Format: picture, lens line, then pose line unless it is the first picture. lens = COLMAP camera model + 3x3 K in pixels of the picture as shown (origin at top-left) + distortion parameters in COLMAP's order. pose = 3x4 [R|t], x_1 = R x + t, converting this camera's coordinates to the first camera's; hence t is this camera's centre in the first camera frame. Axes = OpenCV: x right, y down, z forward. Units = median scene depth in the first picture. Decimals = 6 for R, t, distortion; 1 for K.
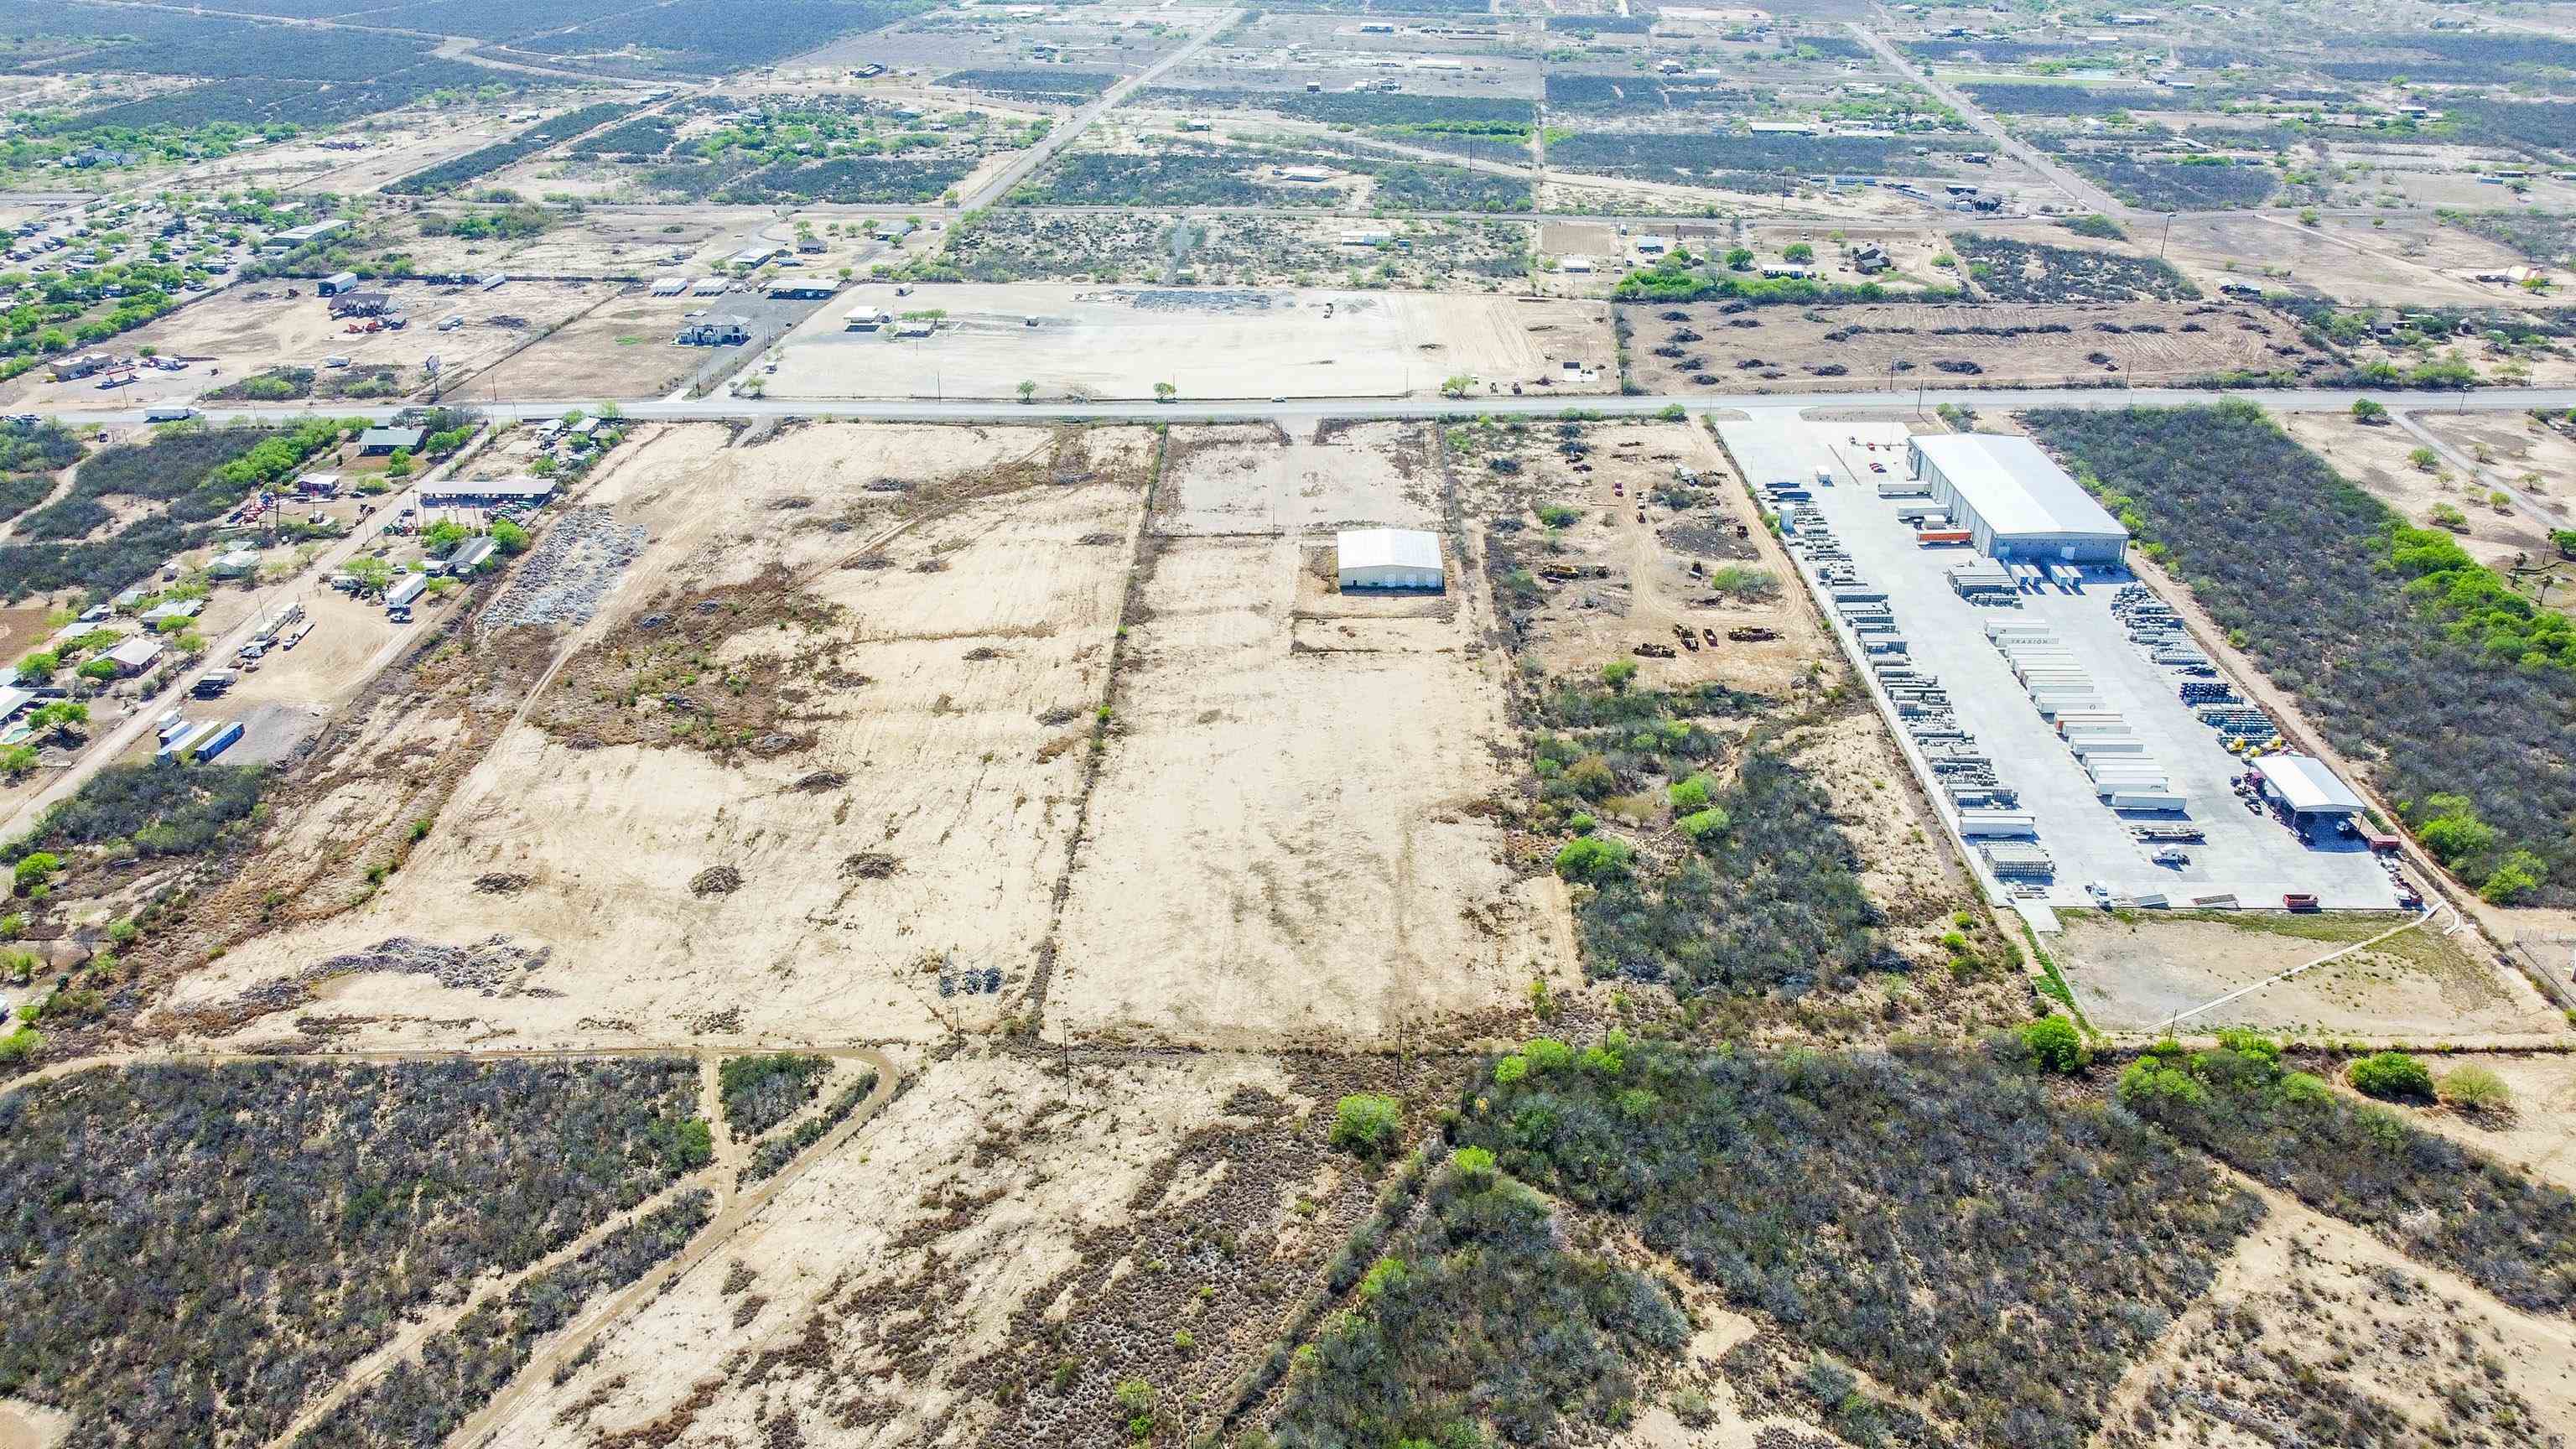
lens RADIAL K [[1988.5, 0, 1288.0], [0, 1988.5, 724.5], [0, 0, 1]] dist [0.000153, -0.007627]
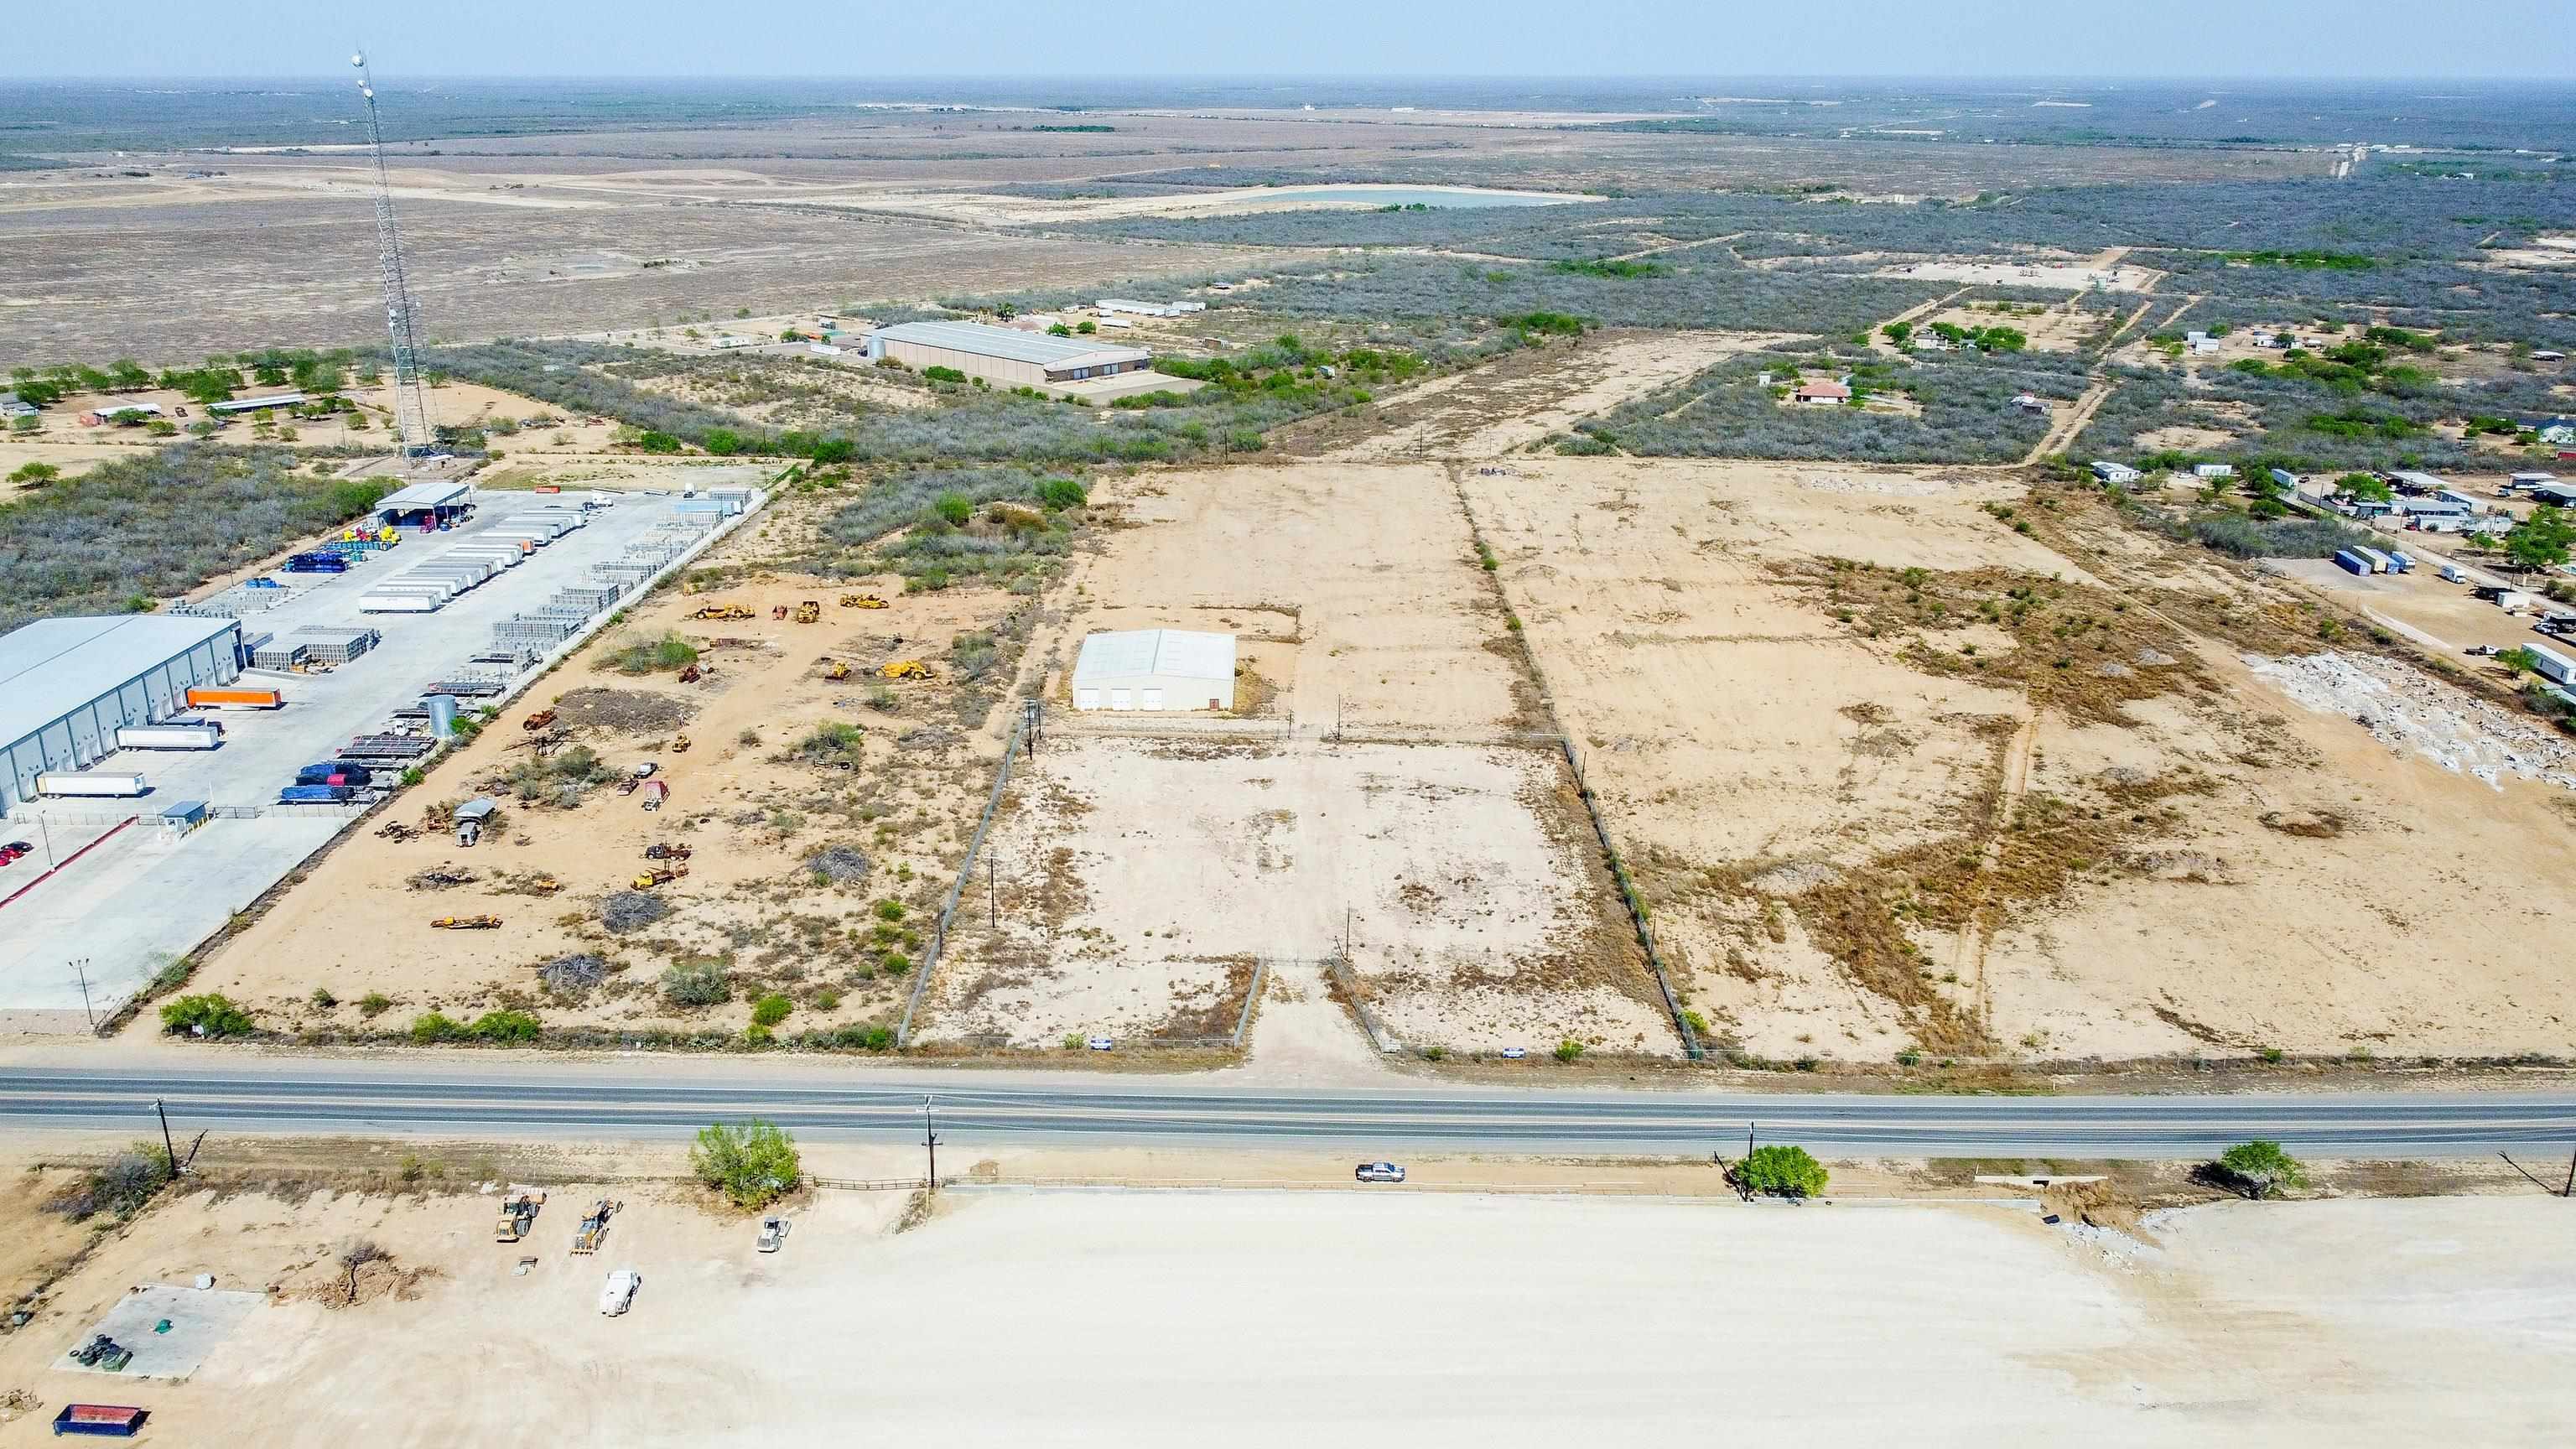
lens RADIAL K [[1960.7, 0, 1288.0], [0, 1960.7, 724.5], [0, 0, 1]] dist [-0.003142, -0.005031]
pose [[-0.999911, 0.000473, -0.013354, 0.016386], [-0.009033, 0.712491, 0.701623, -0.544757], [0.009846, 0.701681, -0.712423, 1.529724]]
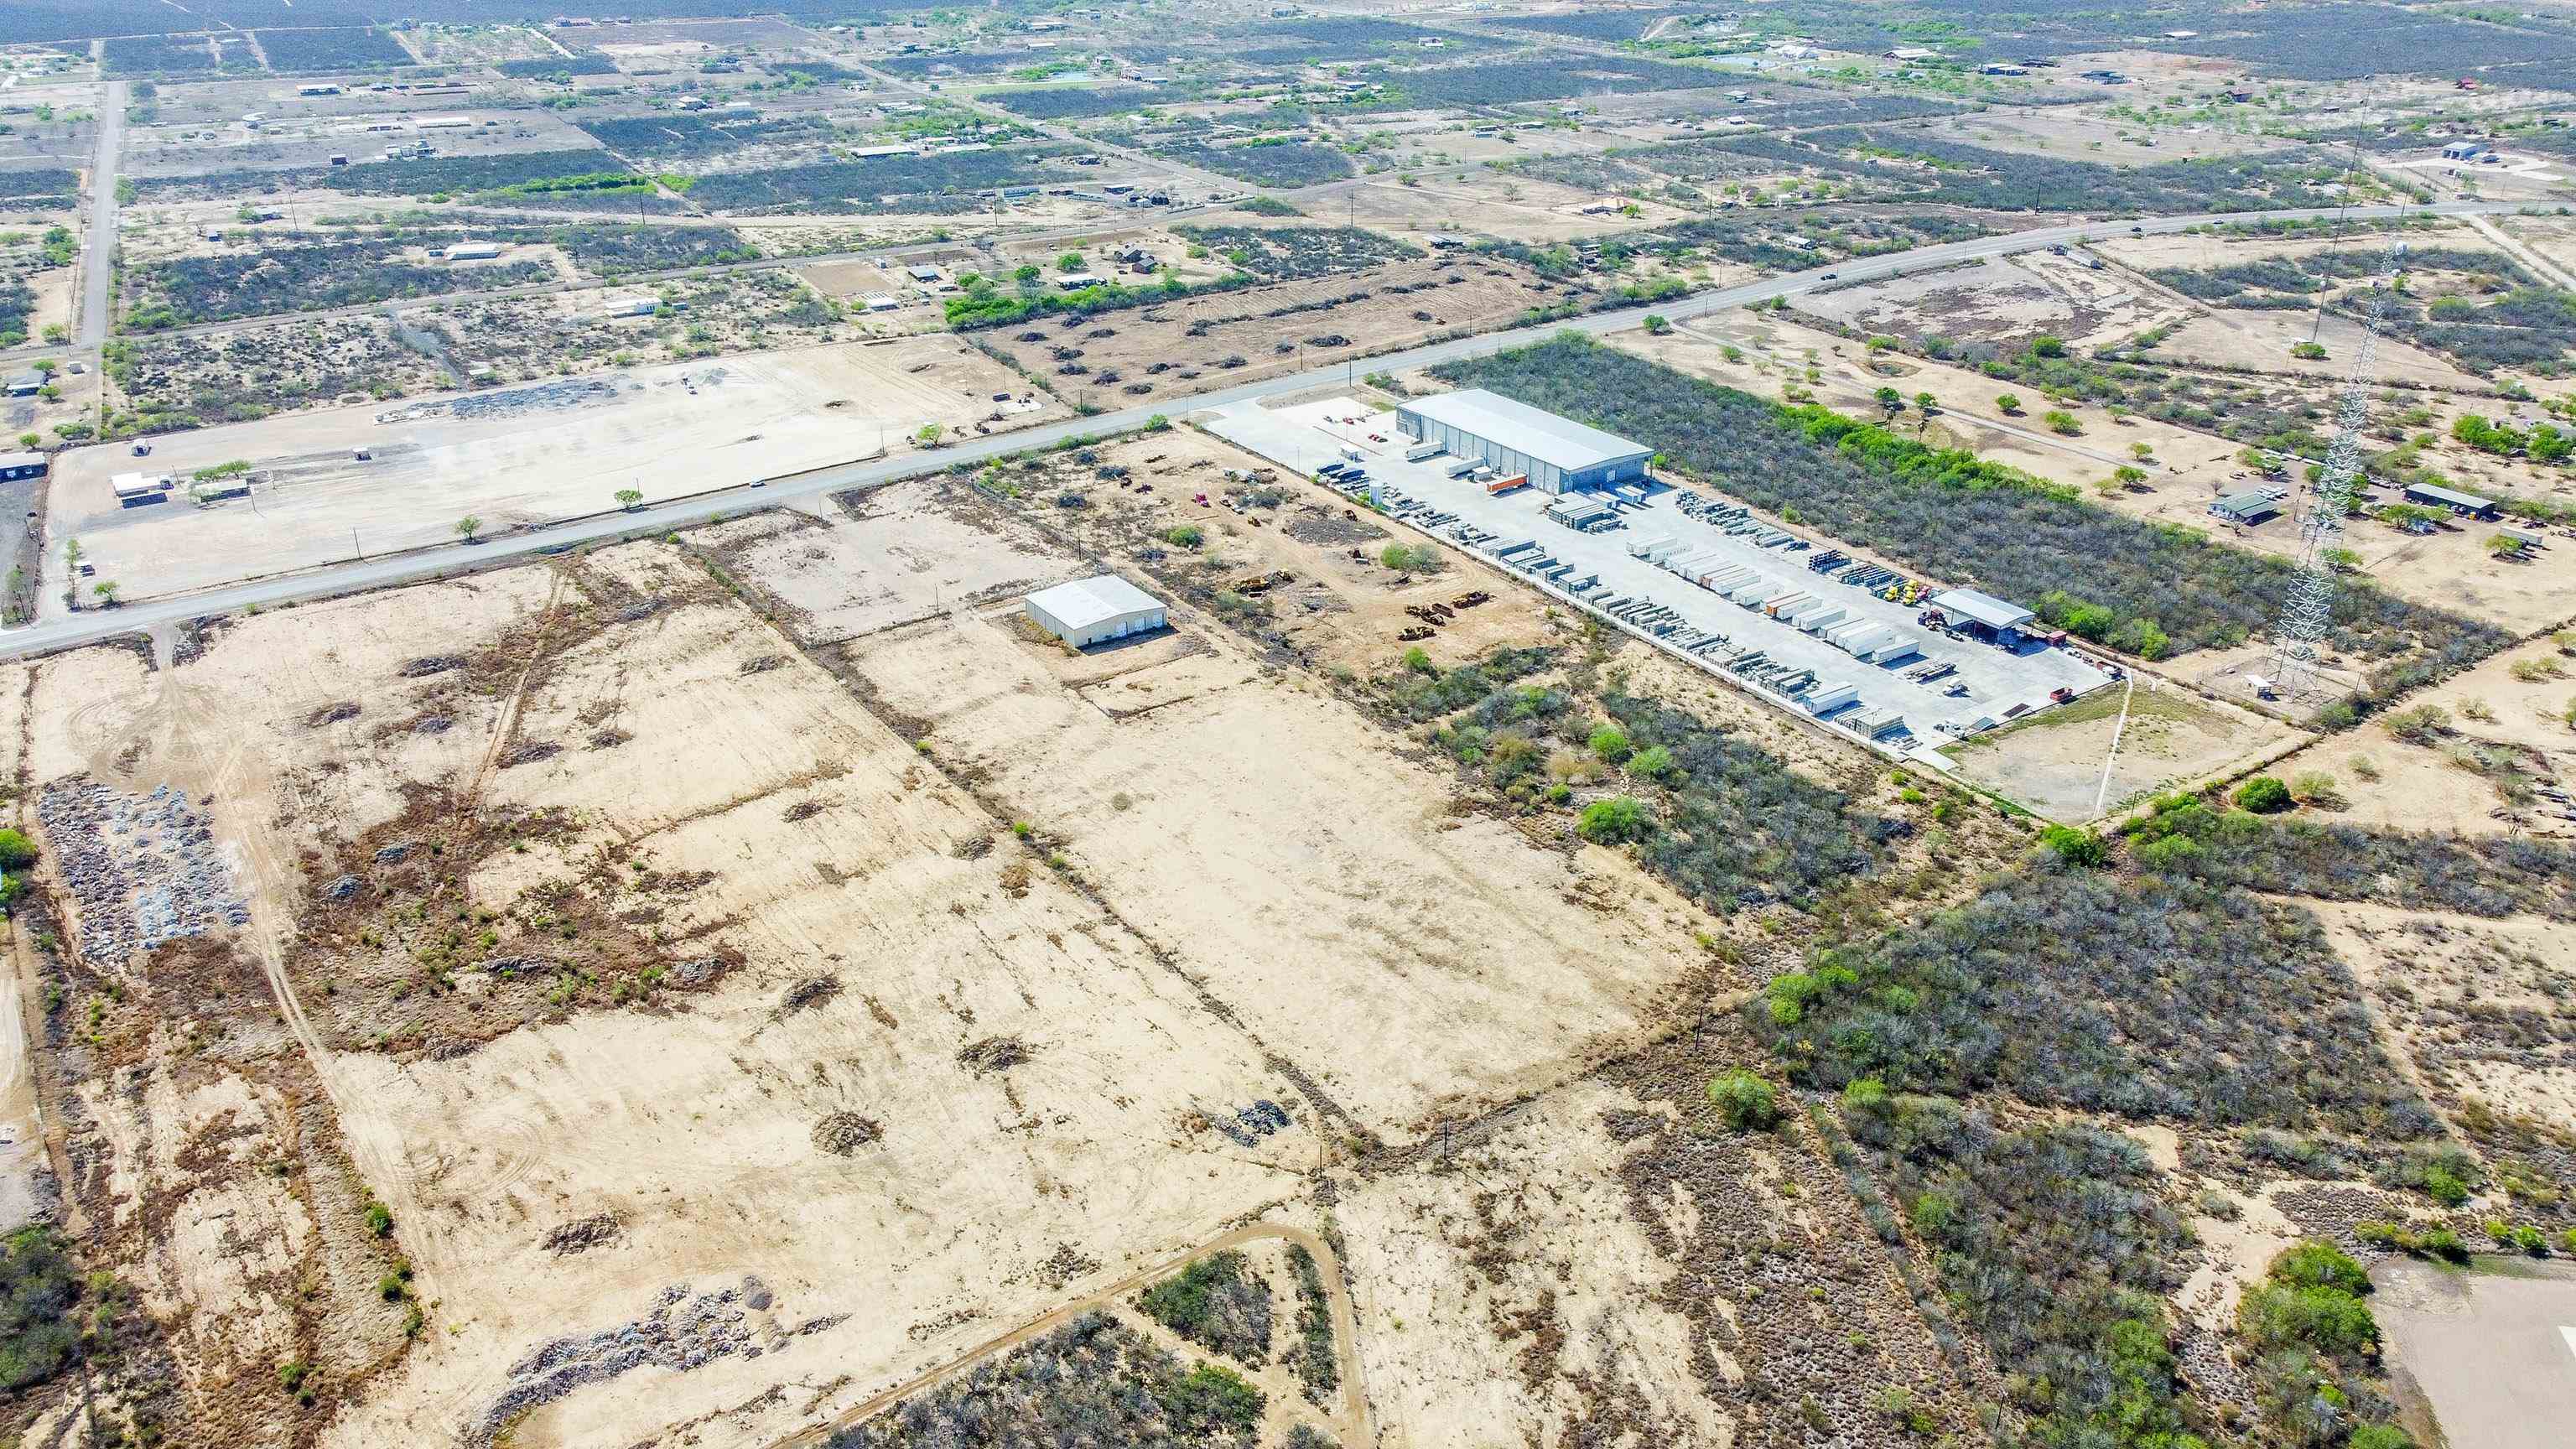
lens RADIAL K [[1960.7, 0, 1288.0], [0, 1960.7, 724.5], [0, 0, 1]] dist [-0.003142, -0.005031]
pose [[0.820905, -0.248015, 0.514396, -0.391334], [0.251465, 0.965727, 0.064319, -0.070087], [-0.512718, 0.076553, 0.855137, 0.146106]]
